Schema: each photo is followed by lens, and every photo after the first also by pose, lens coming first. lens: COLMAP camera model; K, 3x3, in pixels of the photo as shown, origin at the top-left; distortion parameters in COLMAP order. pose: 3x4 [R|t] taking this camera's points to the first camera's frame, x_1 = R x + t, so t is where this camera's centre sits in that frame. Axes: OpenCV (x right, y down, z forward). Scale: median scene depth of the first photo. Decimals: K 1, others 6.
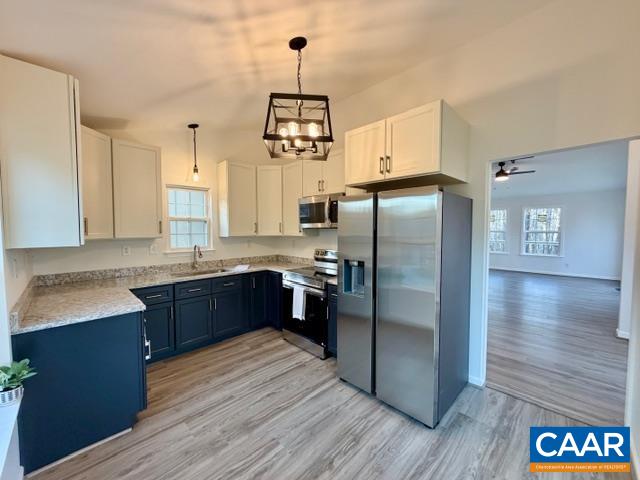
lens RADIAL K [[255.0, 0, 320.0], [0, 255.0, 240.0], [0, 0, 1]] dist [0.000002, -0.000021]
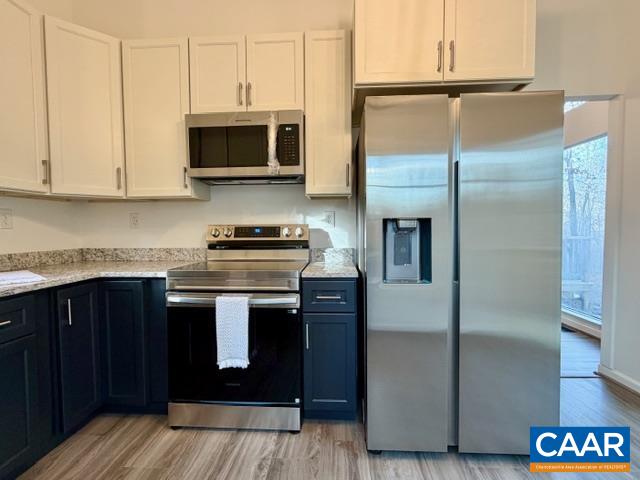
lens RADIAL K [[322.8, 0, 320.0], [0, 322.8, 240.0], [0, 0, 1]] dist [0.003995, 0.000307]
pose [[0.744725, -0.027062, 0.666823, -0.333762], [0.036903, 0.999319, -0.000659, 0.085107], [-0.666351, 0.025099, 0.745216, 0.444158]]
